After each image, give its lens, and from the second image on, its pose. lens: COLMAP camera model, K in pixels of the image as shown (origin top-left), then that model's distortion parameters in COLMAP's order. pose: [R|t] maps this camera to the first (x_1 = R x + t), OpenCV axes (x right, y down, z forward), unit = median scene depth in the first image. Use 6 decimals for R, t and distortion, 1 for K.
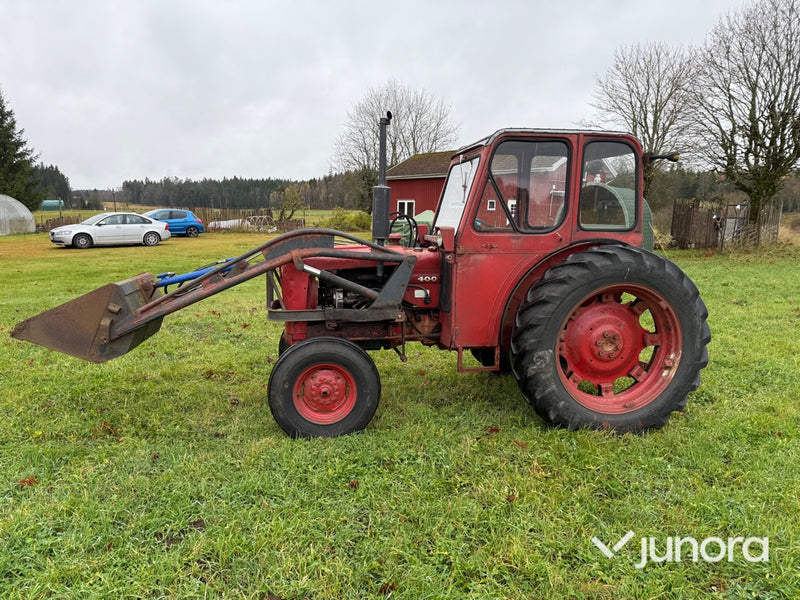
lens RADIAL K [[554.9, 0, 388.5], [0, 554.9, 304.4], [0, 0, 1]] dist [0.118150, -0.154946]
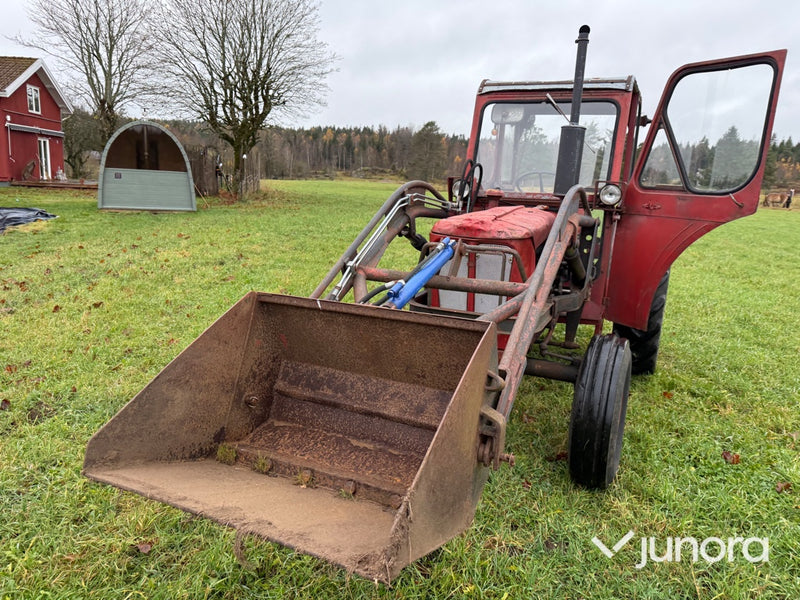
lens RADIAL K [[564.6, 0, 402.9], [0, 564.6, 305.0], [0, 0, 1]] dist [0.063878, -0.077276]
pose [[0.550254, -0.174312, 0.816600, -0.781944], [0.096601, 0.984690, 0.145099, -0.107881], [-0.829391, -0.000957, 0.558668, 0.756061]]
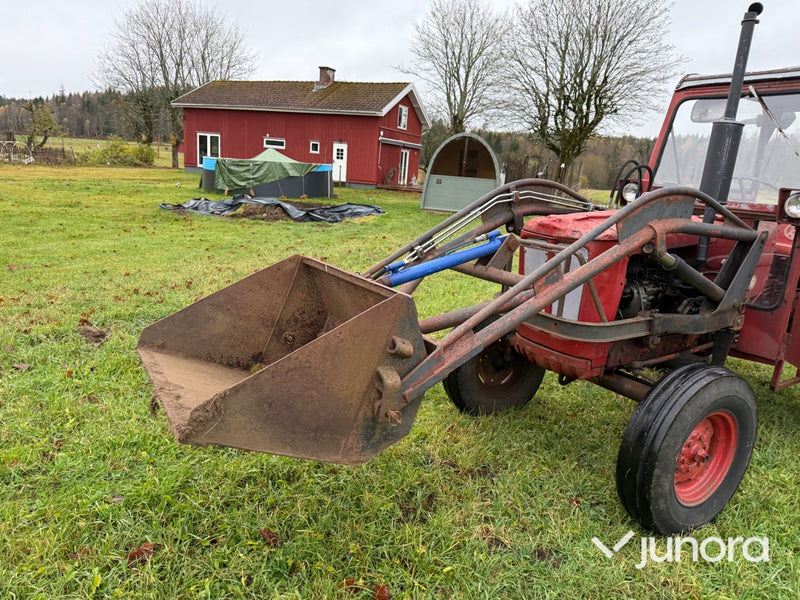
lens RADIAL K [[564.6, 0, 402.9], [0, 564.6, 305.0], [0, 0, 1]] dist [0.063878, -0.077276]
pose [[0.915229, -0.047227, 0.400156, -0.609461], [0.008702, 0.995192, 0.097551, -0.067498], [-0.402839, -0.085799, 0.911240, 0.523134]]
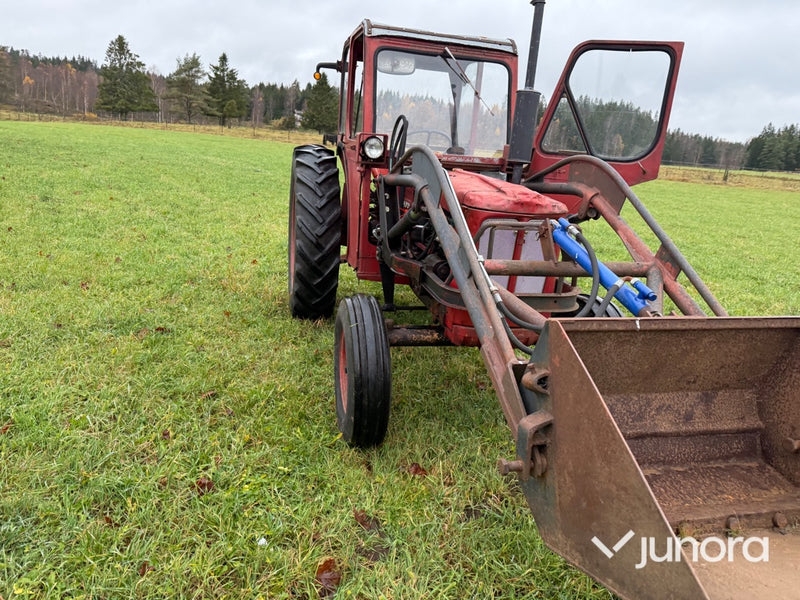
lens RADIAL K [[563.1, 0, 400.0], [0, 563.1, 300.0], [0, 0, 1]] dist [0.030557, -0.038185]
pose [[-0.070387, -0.293447, 0.953381, -0.780669], [0.072995, 0.951674, 0.298311, -0.183381], [-0.994845, 0.090590, -0.045565, 1.226193]]
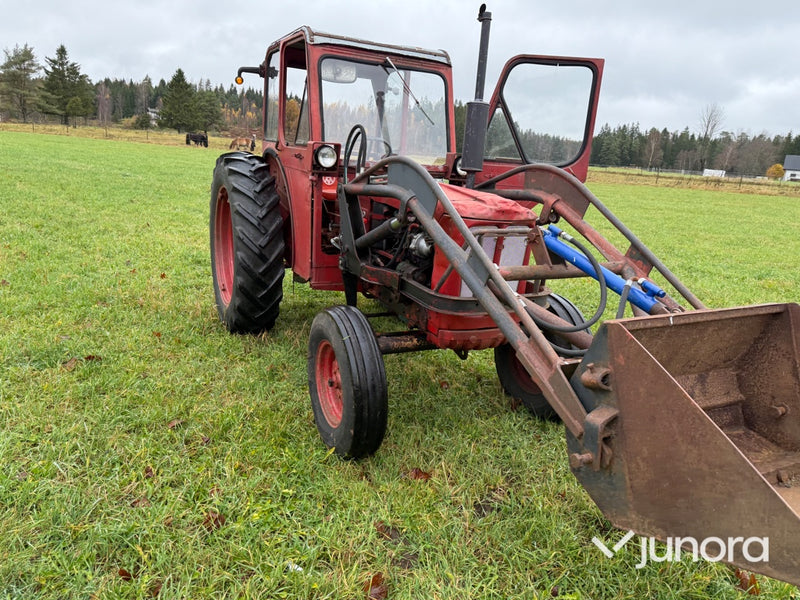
lens RADIAL K [[563.1, 0, 400.0], [0, 563.1, 300.0], [0, 0, 1]] dist [0.030557, -0.038185]
pose [[-0.292749, -0.282311, 0.913564, -0.763749], [0.068889, 0.946711, 0.314630, -0.205854], [-0.953705, 0.155042, -0.257701, 1.349689]]
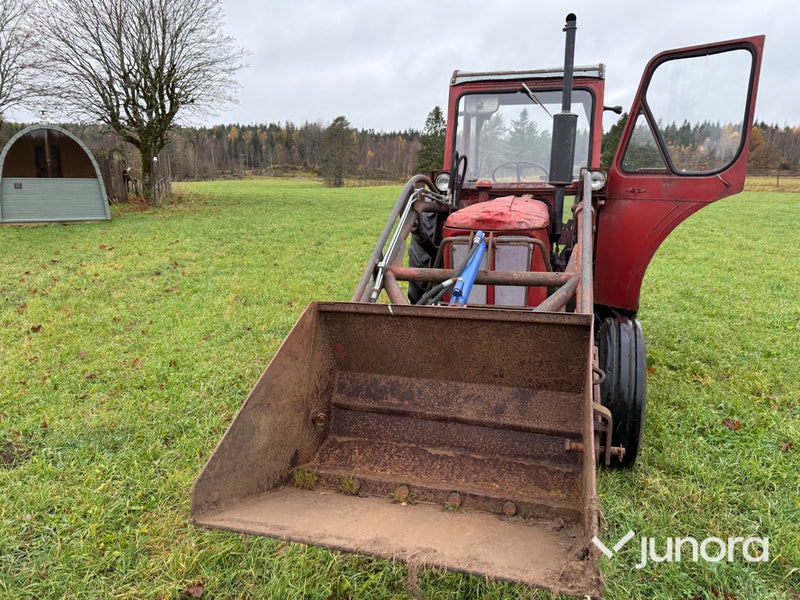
lens RADIAL K [[564.6, 0, 402.9], [0, 564.6, 305.0], [0, 0, 1]] dist [0.063878, -0.077276]
pose [[0.417990, -0.217939, 0.881922, -0.819777], [0.148866, 0.974106, 0.170164, -0.123400], [-0.896172, 0.060161, 0.439610, 0.867339]]
